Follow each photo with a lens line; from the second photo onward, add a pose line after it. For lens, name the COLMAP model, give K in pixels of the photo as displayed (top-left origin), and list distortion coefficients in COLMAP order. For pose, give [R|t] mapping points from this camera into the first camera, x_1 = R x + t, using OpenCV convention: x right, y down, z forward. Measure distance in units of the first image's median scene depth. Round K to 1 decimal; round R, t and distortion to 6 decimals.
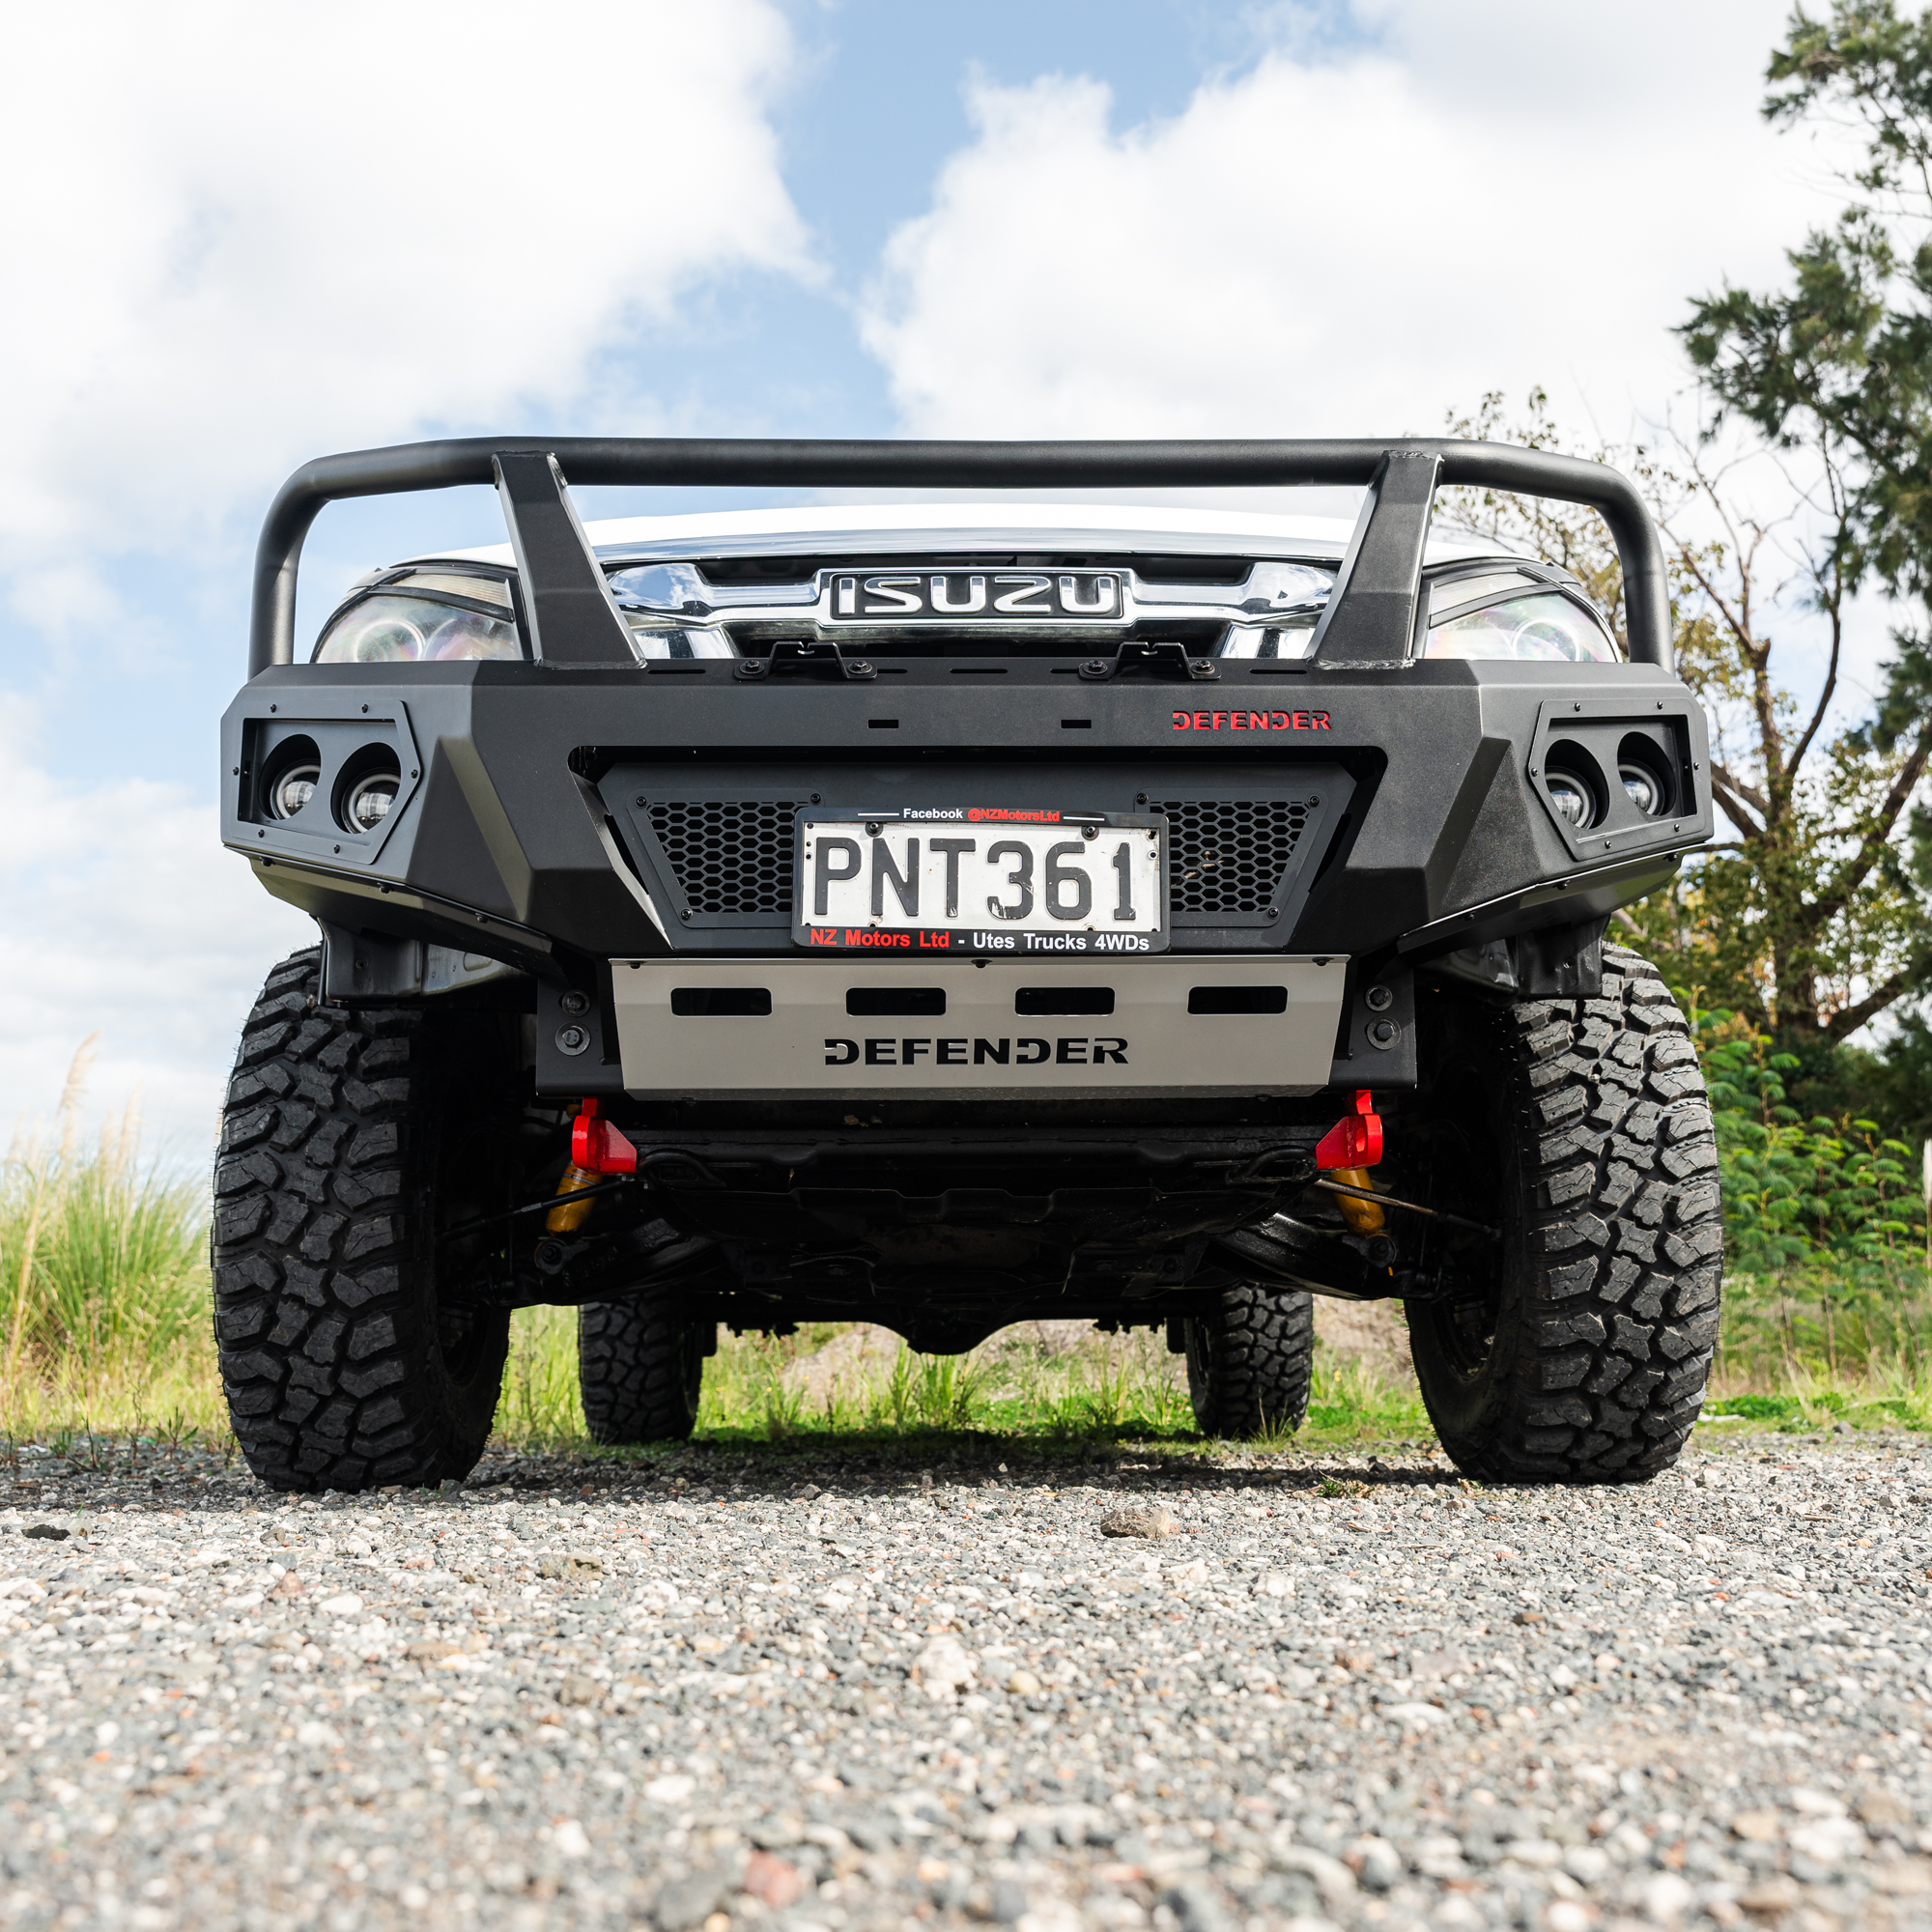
lens RADIAL K [[2265.7, 0, 981.1], [0, 2265.7, 973.7], [0, 0, 1]] dist [-0.015752, 0.000000]
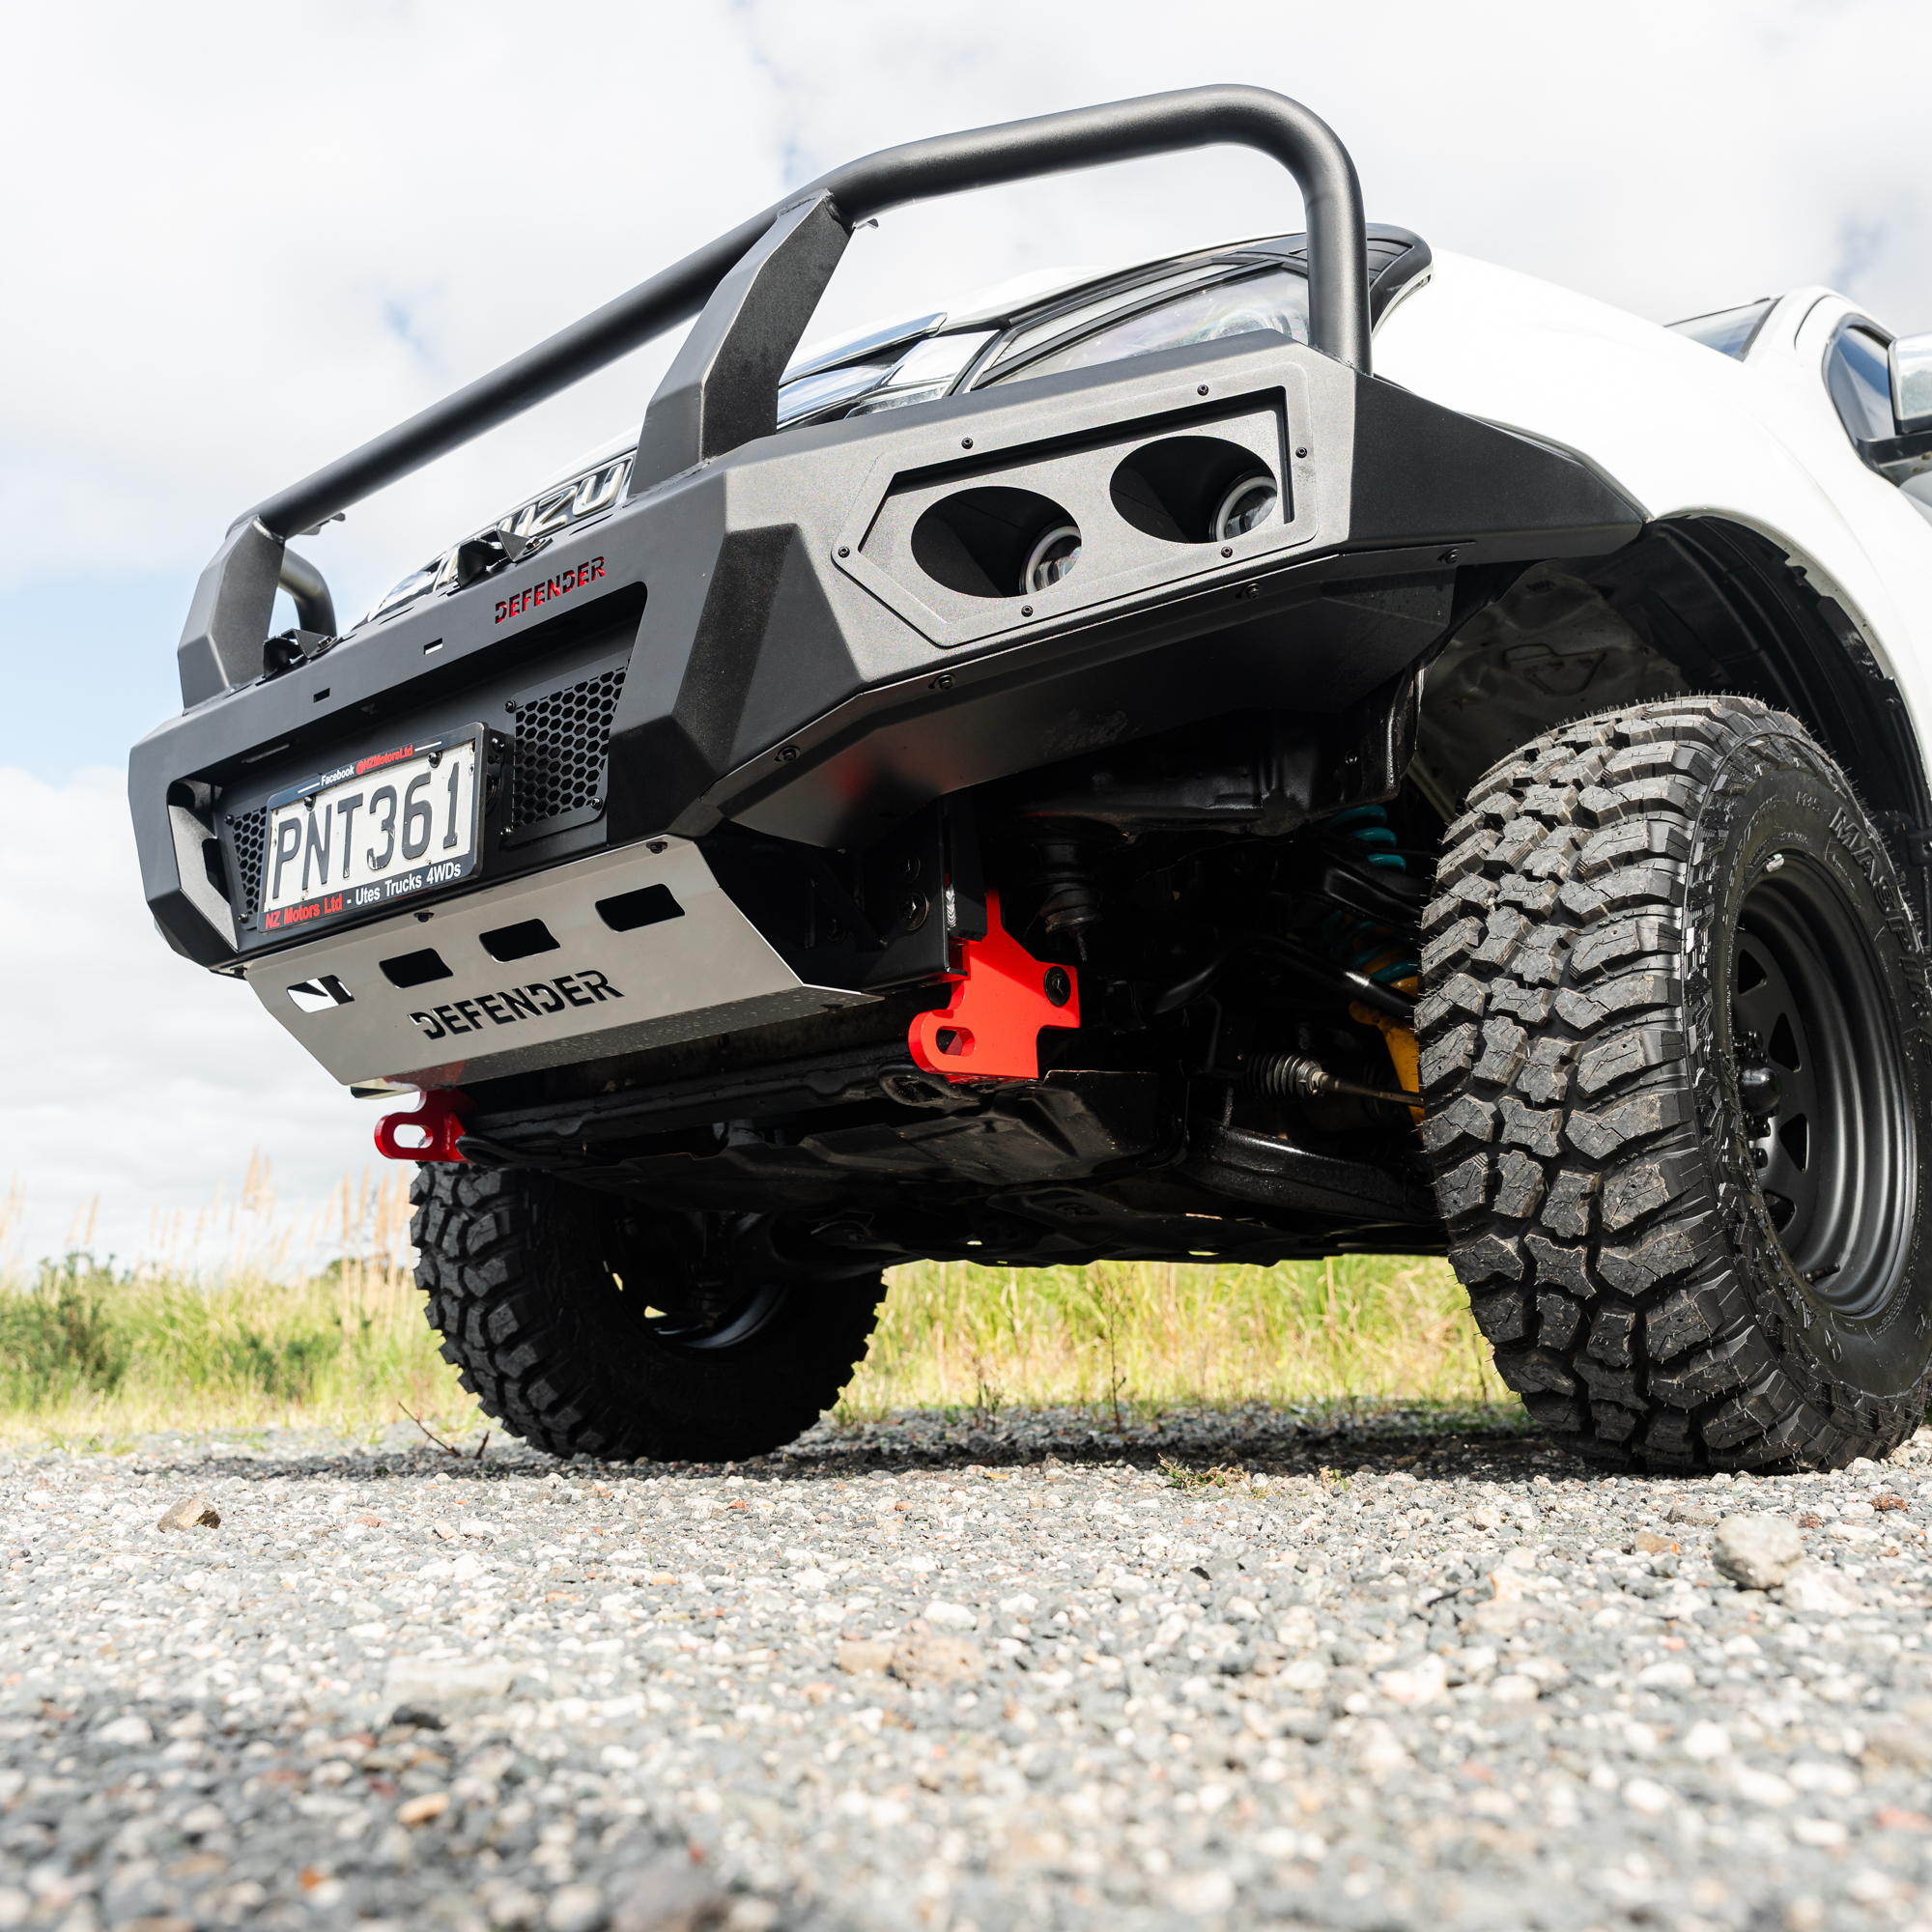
lens RADIAL K [[2133.1, 0, 959.1], [0, 2133.1, 969.8], [0, 0, 1]] dist [0.005078, 0.000000]
pose [[0.709505, -0.145718, -0.689470, 0.768014], [0.147555, 0.987419, -0.056847, 0.100590], [0.689079, -0.061401, 0.722080, 0.503723]]
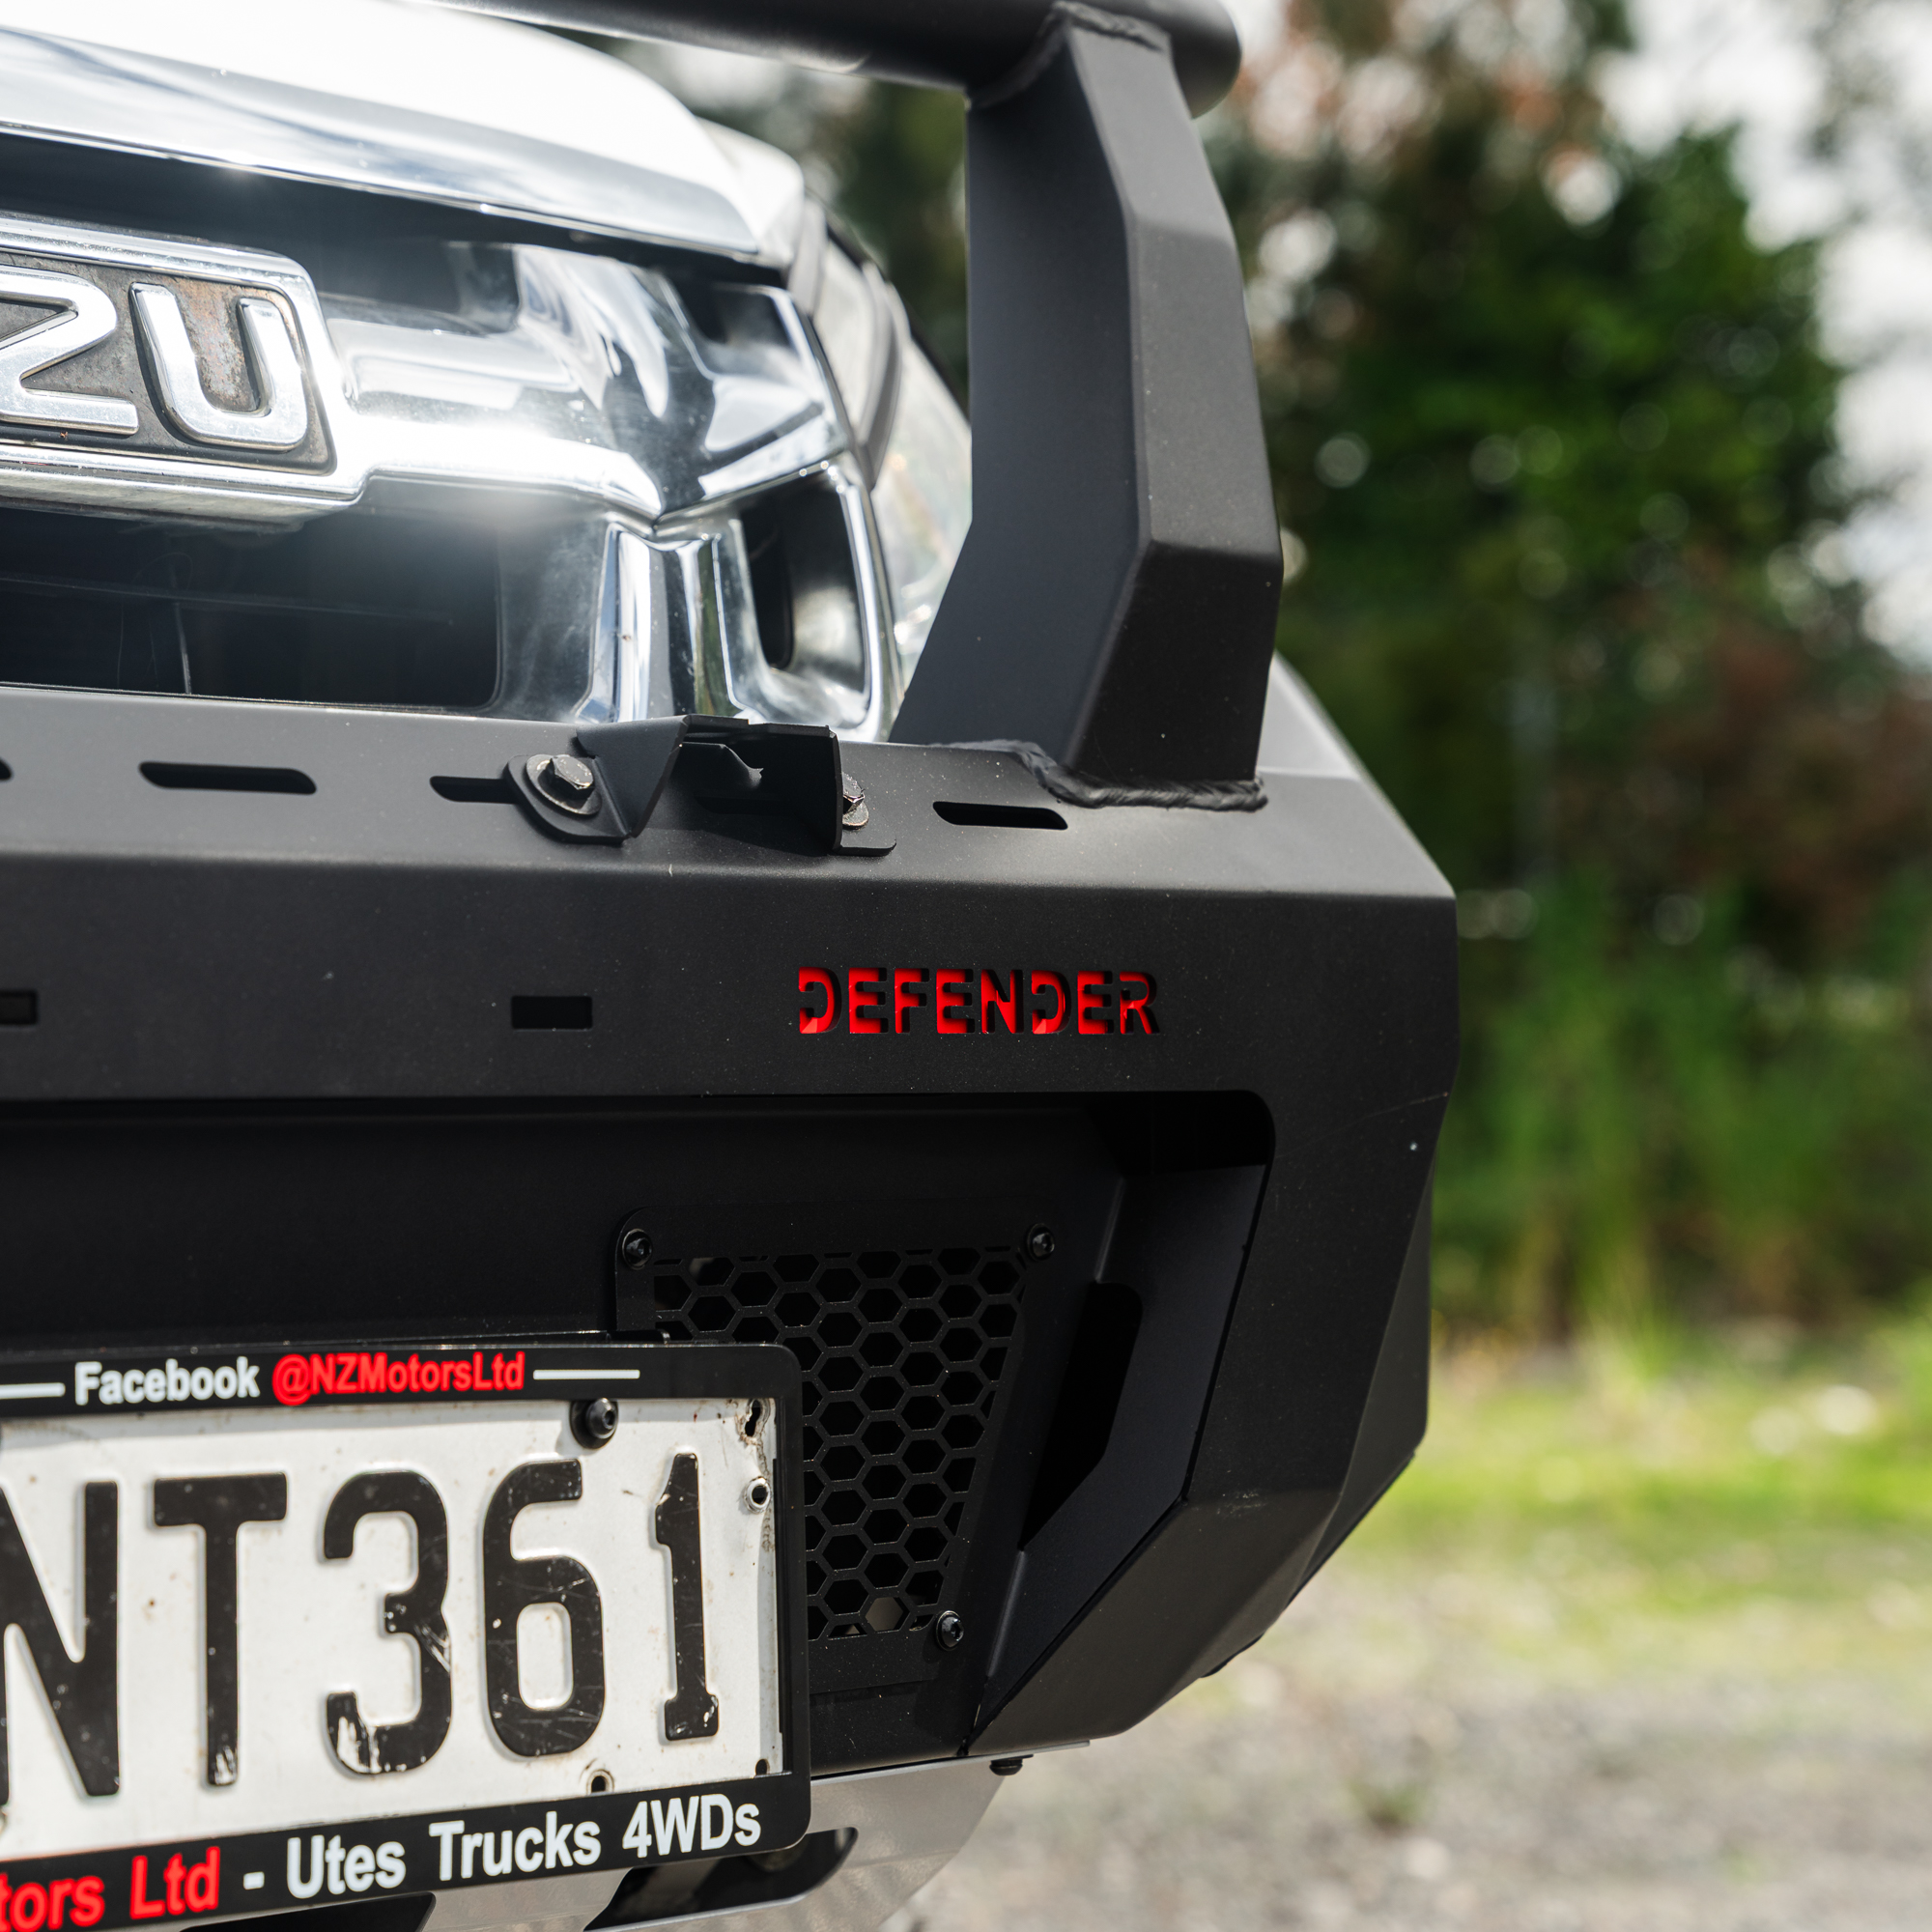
lens RADIAL K [[5679.5, 0, 974.6], [0, 5679.5, 956.3], [0, 0, 1]] dist [0.051127, 0.000000]
pose [[0.695880, 0.022255, 0.717813, -0.410591], [-0.123478, 0.988343, 0.089063, -0.182098], [-0.707463, -0.150611, 0.690516, 0.484860]]
